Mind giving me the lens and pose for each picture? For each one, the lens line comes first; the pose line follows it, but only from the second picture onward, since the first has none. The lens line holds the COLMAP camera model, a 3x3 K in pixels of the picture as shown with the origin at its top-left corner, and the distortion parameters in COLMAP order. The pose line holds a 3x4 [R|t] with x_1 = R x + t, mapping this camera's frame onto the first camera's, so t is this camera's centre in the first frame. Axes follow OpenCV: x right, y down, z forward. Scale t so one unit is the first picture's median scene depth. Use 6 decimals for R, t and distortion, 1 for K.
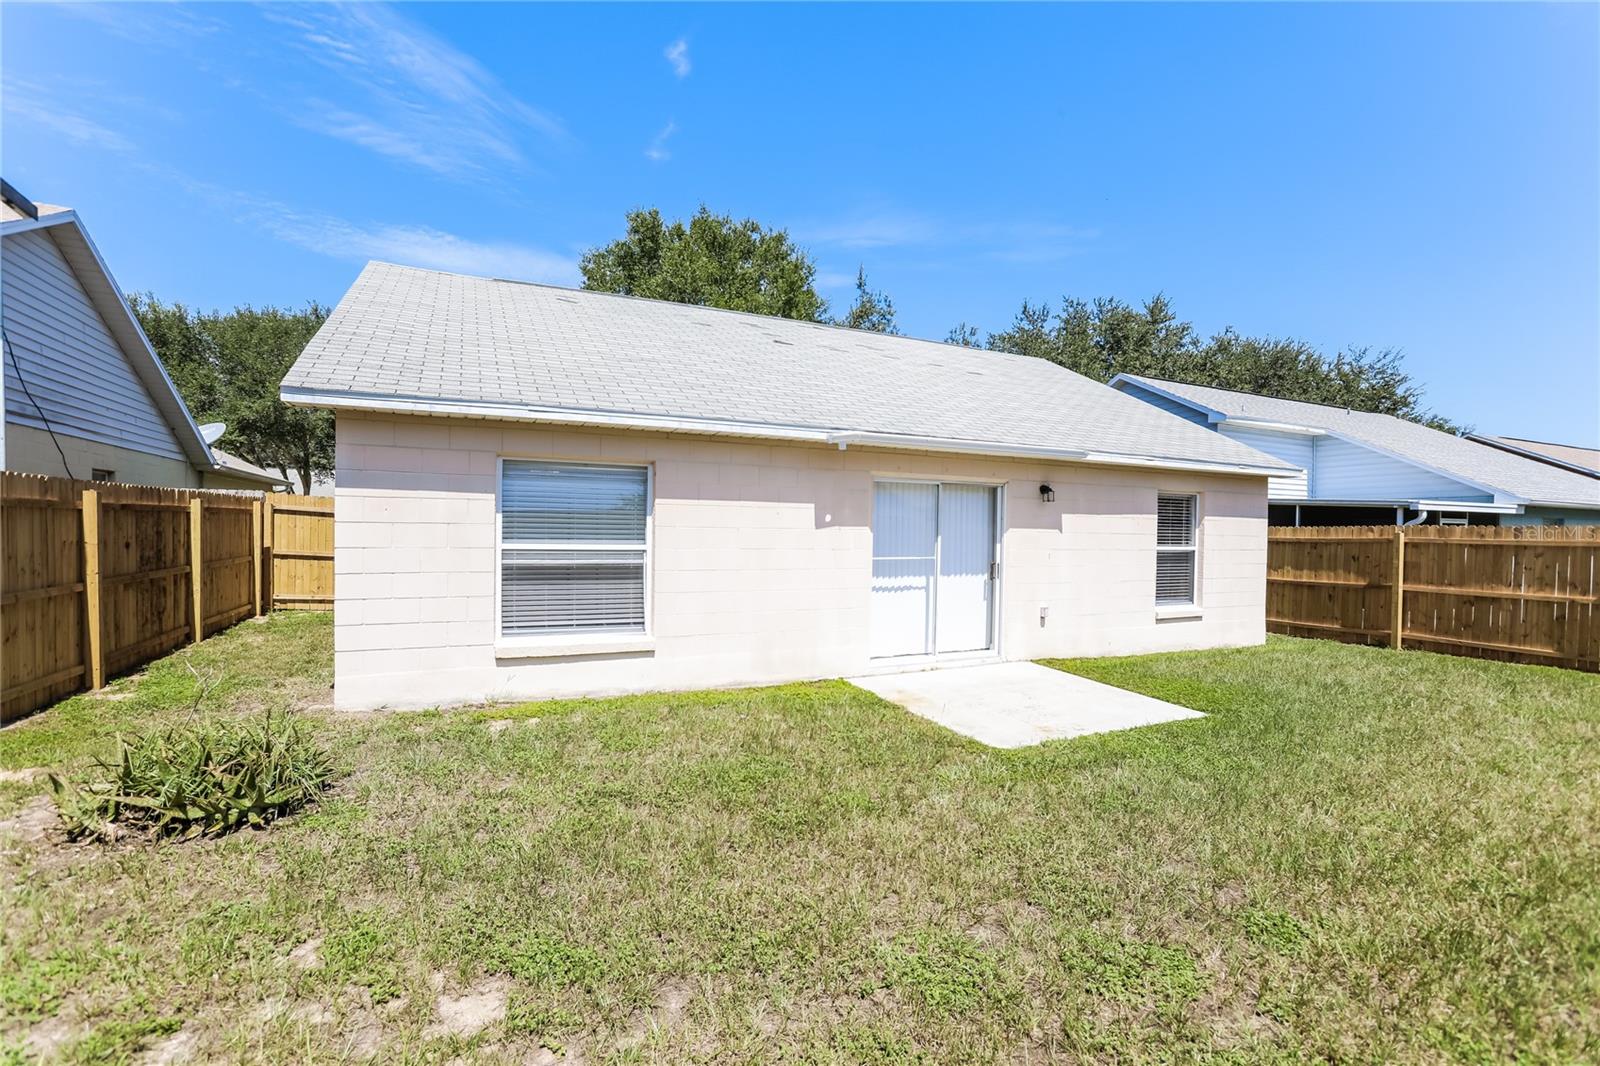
lens RADIAL K [[736.3, 0, 800.0], [0, 736.3, 533.0], [0, 0, 1]] dist [-0.001908, 0.000195]
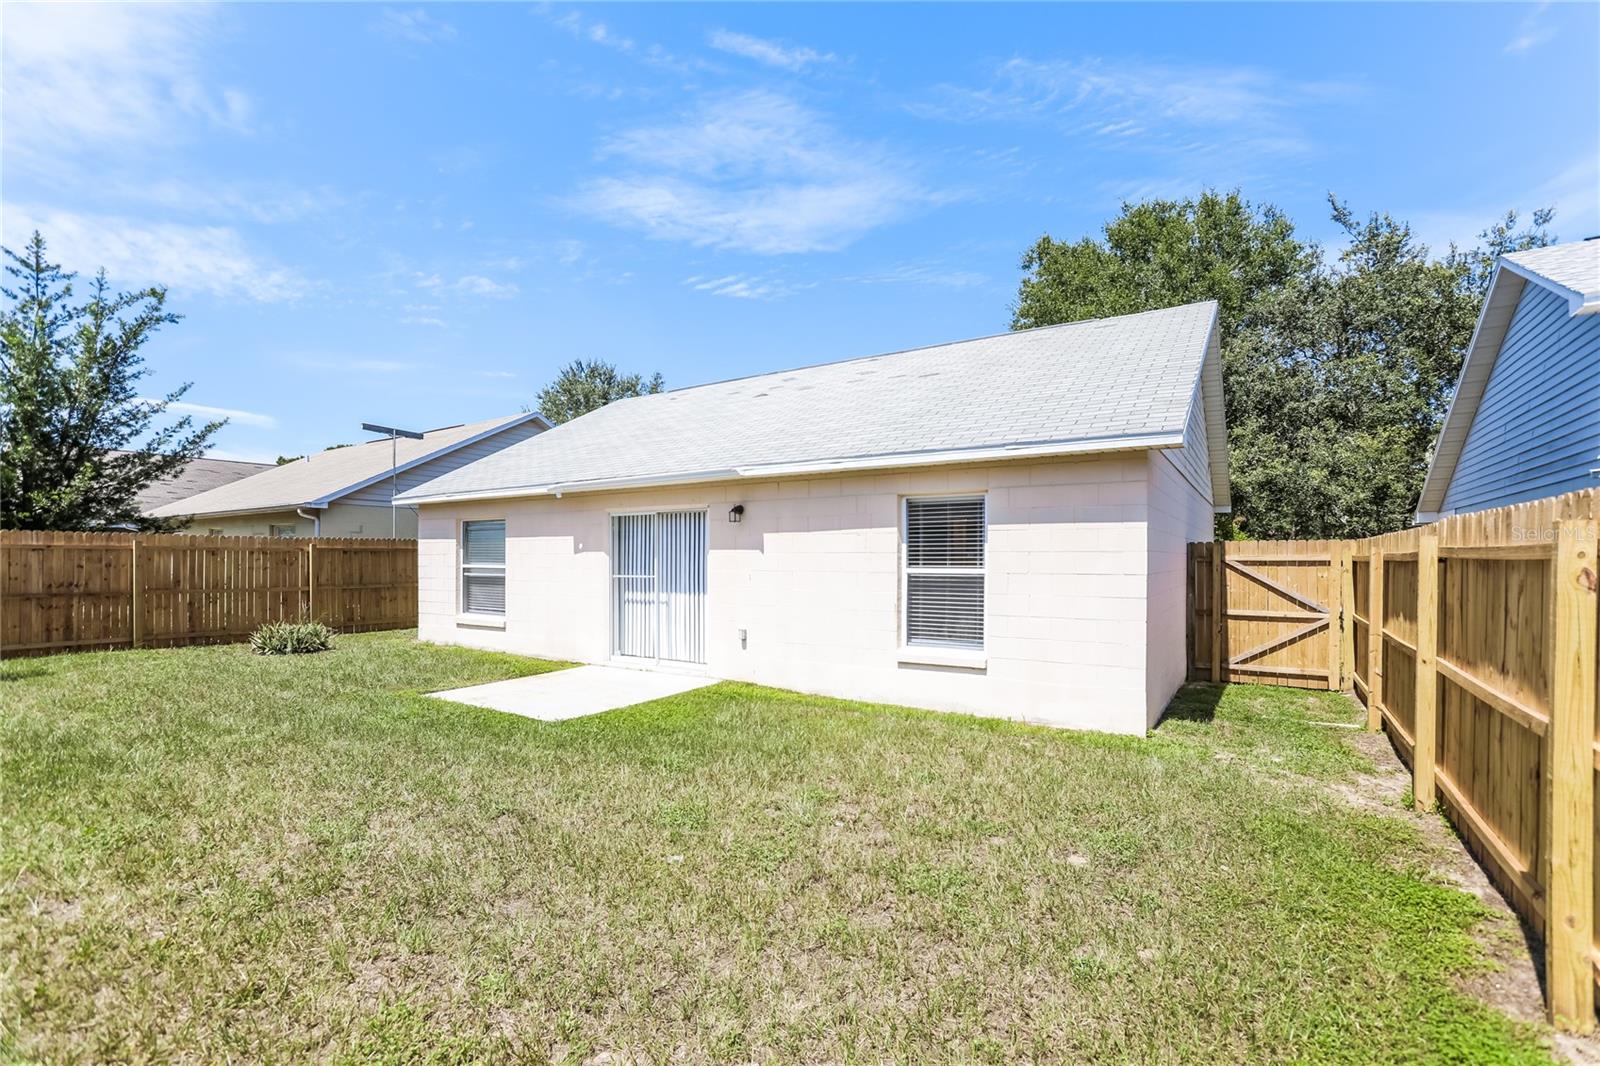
lens RADIAL K [[709.3, 0, 797.8], [0, 709.3, 558.5], [0, 0, 1]] dist [-0.002397, -0.000171]
pose [[0.529167, -0.010222, -0.848456, 1.058877], [0.006317, 0.999947, -0.008108, 0.012875], [0.848494, -0.001070, 0.529204, 0.497584]]
